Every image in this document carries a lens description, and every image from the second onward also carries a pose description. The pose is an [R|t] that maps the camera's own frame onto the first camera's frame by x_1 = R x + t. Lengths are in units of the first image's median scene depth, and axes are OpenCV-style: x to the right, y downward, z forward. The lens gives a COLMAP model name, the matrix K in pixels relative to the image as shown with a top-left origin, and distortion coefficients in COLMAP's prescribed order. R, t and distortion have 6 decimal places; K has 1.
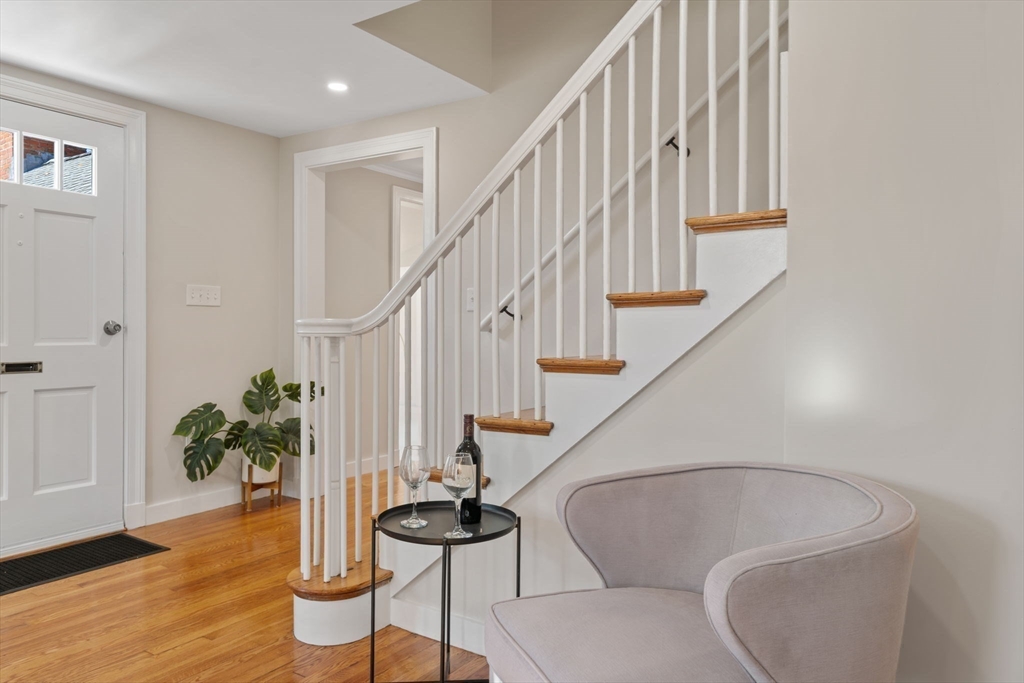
lens RADIAL K [[674.0, 0, 509.0], [0, 674.0, 340.5], [0, 0, 1]] dist [-0.034390, -0.001232]
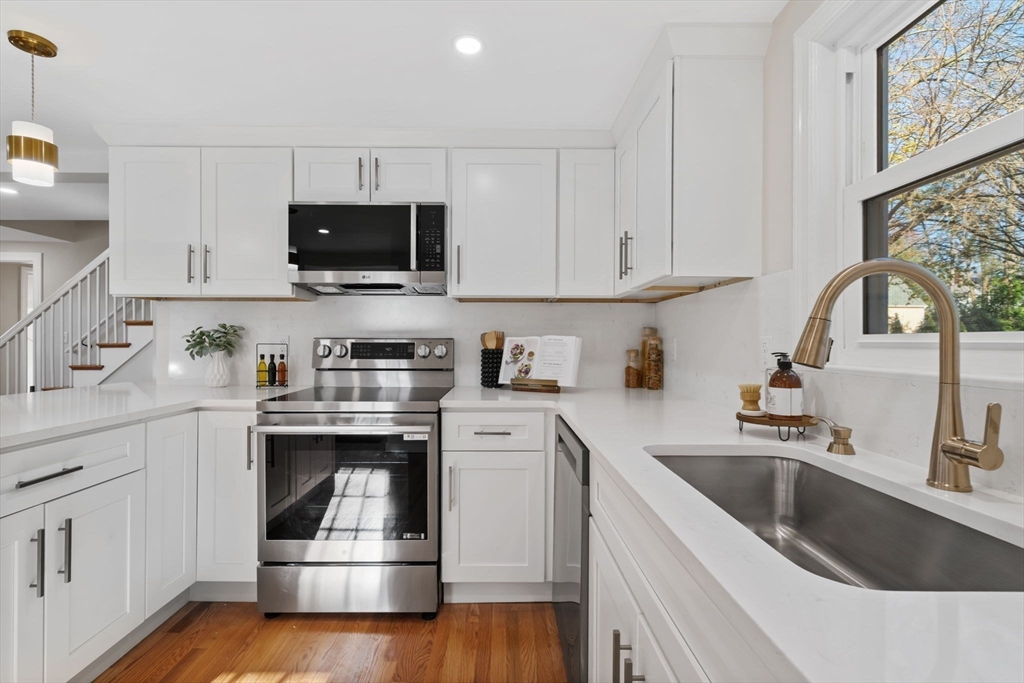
lens RADIAL K [[464.7, 0, 504.5], [0, 464.7, 341.9], [0, 0, 1]] dist [-0.000659, 0.001885]
pose [[0.834915, -0.000321, 0.550378, 0.314113], [0.005095, 0.999961, -0.007145, -0.030733], [-0.550355, 0.008769, 0.834885, -1.042861]]
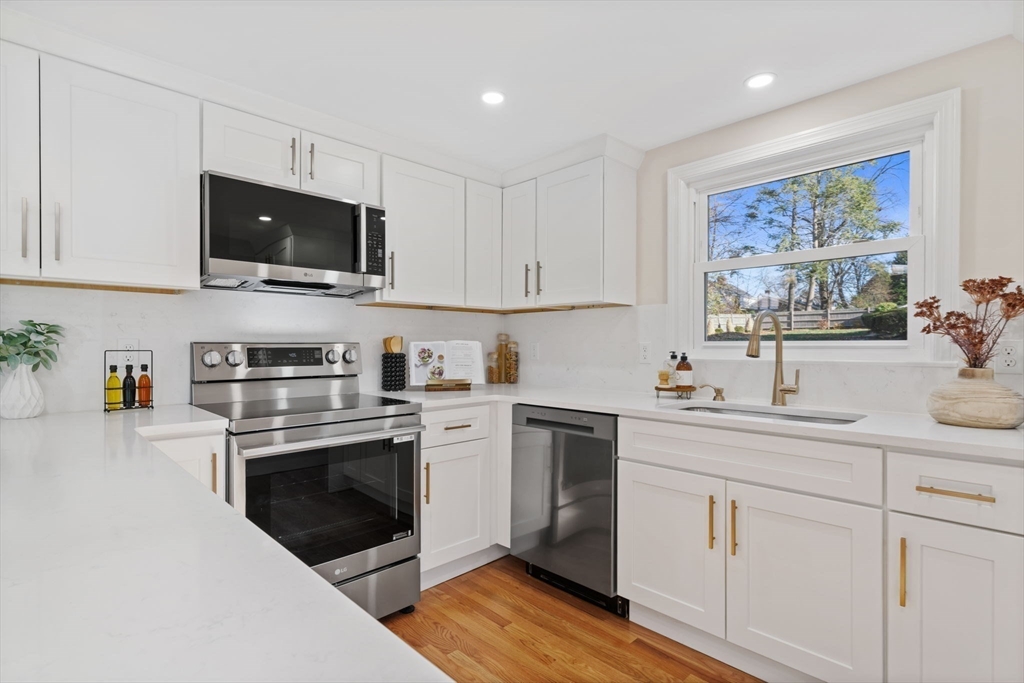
lens RADIAL K [[499.4, 0, 516.5], [0, 499.4, 349.0], [0, 0, 1]] dist [0.001521, 0.000038]
pose [[0.219120, -0.009516, 0.975652, -0.076738], [0.011954, 0.999904, 0.007067, -0.035587], [-0.975625, 0.010114, 0.219213, -0.764929]]
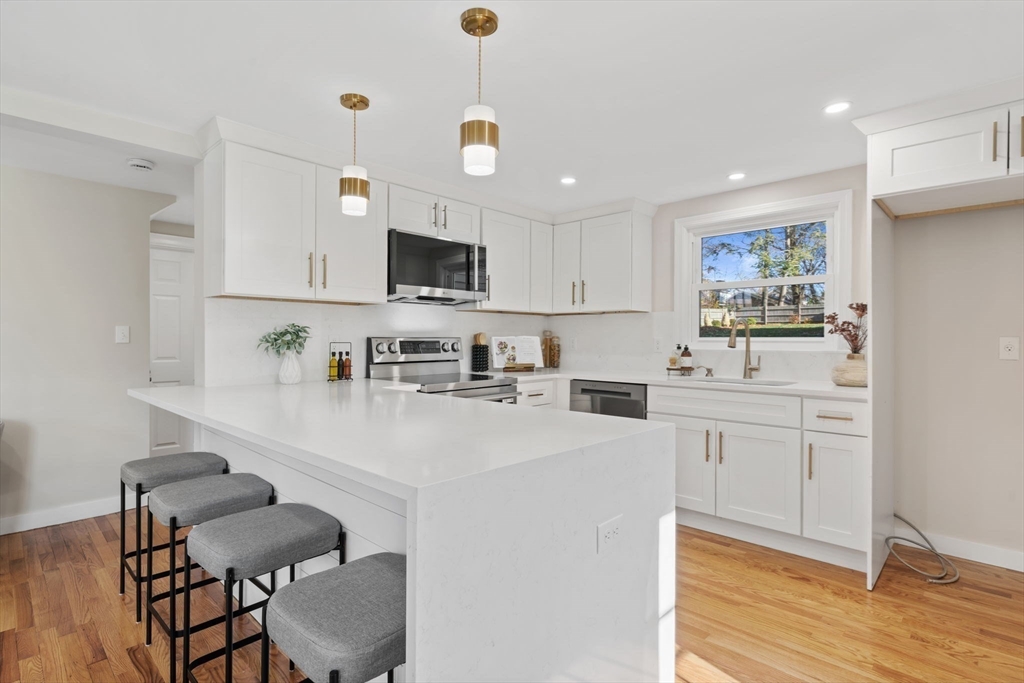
lens RADIAL K [[499.4, 0, 519.8], [0, 499.4, 342.4], [0, 0, 1]] dist [0.001521, 0.000038]
pose [[0.174075, -0.010283, 0.984679, -0.466823], [0.008995, 0.999920, 0.008852, -0.040644], [-0.984691, 0.007316, 0.174154, -0.671364]]
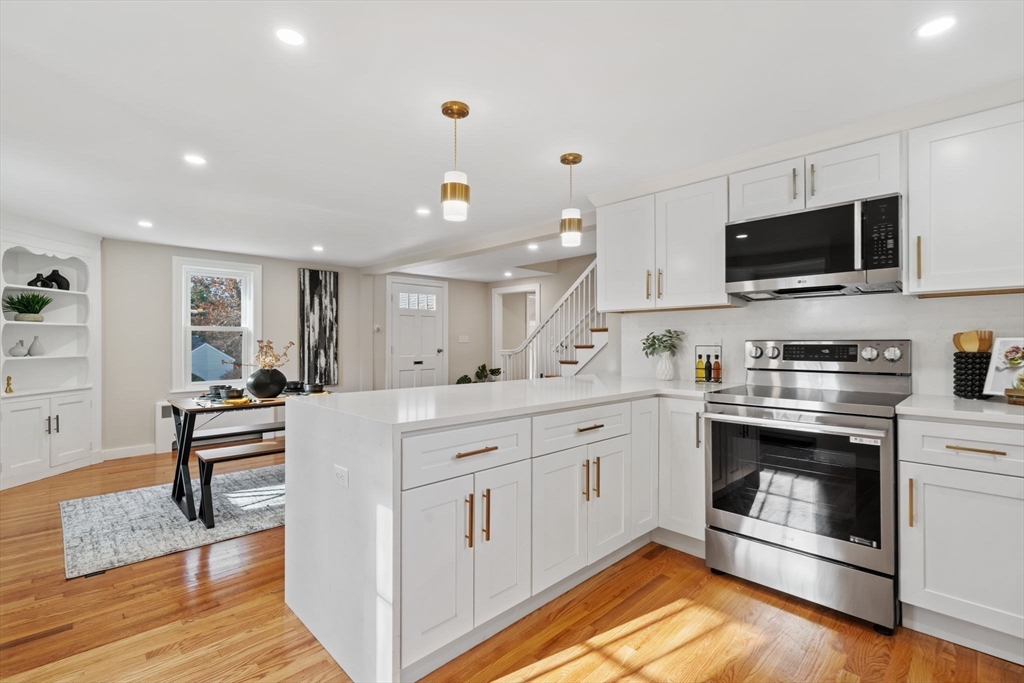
lens RADIAL K [[464.7, 0, 515.3], [0, 464.7, 341.7], [0, 0, 1]] dist [-0.000659, 0.001885]
pose [[0.977714, -0.004353, -0.209895, 0.237687], [0.001516, 0.999905, -0.013675, -0.031179], [0.209935, 0.013052, 0.977628, -1.151220]]
